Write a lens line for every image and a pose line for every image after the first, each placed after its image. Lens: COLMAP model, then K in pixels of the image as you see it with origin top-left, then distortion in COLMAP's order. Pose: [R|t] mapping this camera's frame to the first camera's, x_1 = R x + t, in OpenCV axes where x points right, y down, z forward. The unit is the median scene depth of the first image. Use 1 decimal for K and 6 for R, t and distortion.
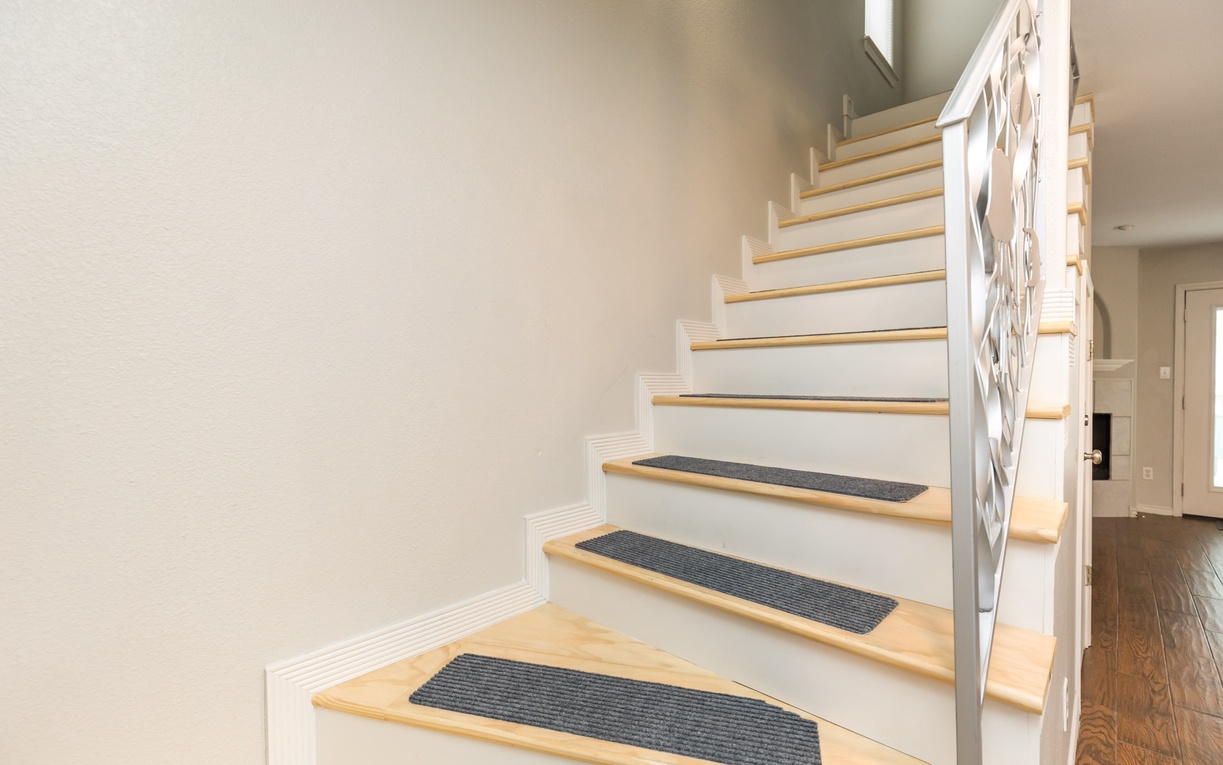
lens RADIAL K [[553.2, 0, 615.4], [0, 553.2, 390.8], [0, 0, 1]] dist [0.003446, -0.000234]
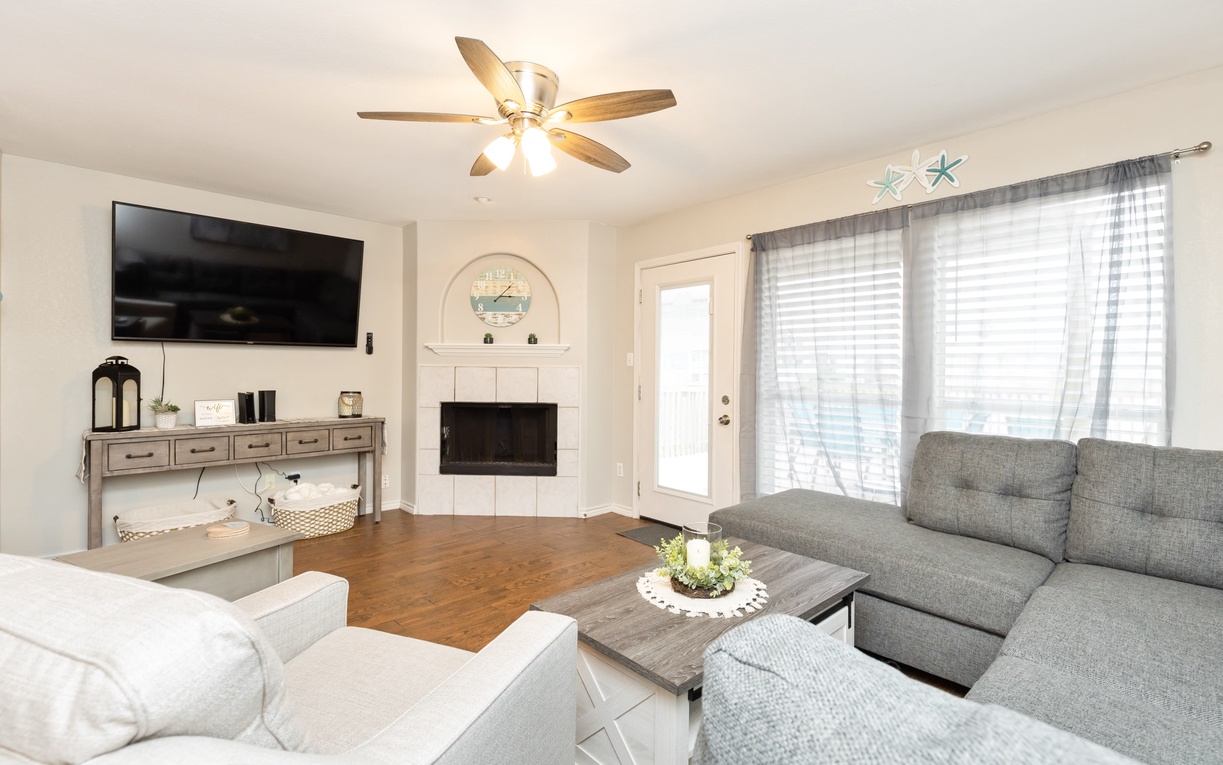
lens RADIAL K [[553.2, 0, 611.9], [0, 553.2, 376.5], [0, 0, 1]] dist [0.003446, -0.000234]
pose [[0.995332, 0.008249, -0.096159, 1.069223], [-0.008624, 0.999957, -0.003490, -0.000844], [0.096126, 0.004303, 0.995360, 0.100208]]
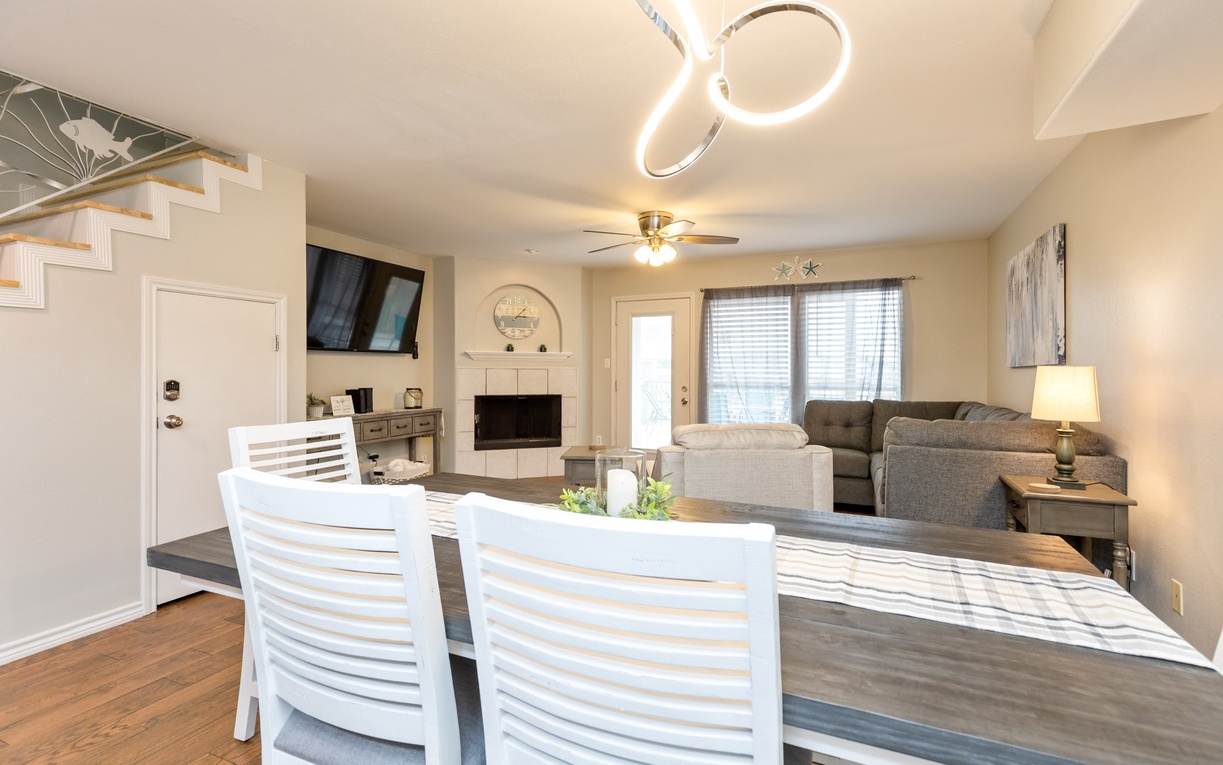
lens RADIAL K [[553.2, 0, 614.5], [0, 553.2, 374.3], [0, 0, 1]] dist [0.003446, -0.000234]
pose [[0.950772, 0.000936, 0.309889, 0.613650], [0.003077, 0.999918, -0.012463, 0.010561], [-0.309876, 0.012803, 0.950691, -0.253104]]
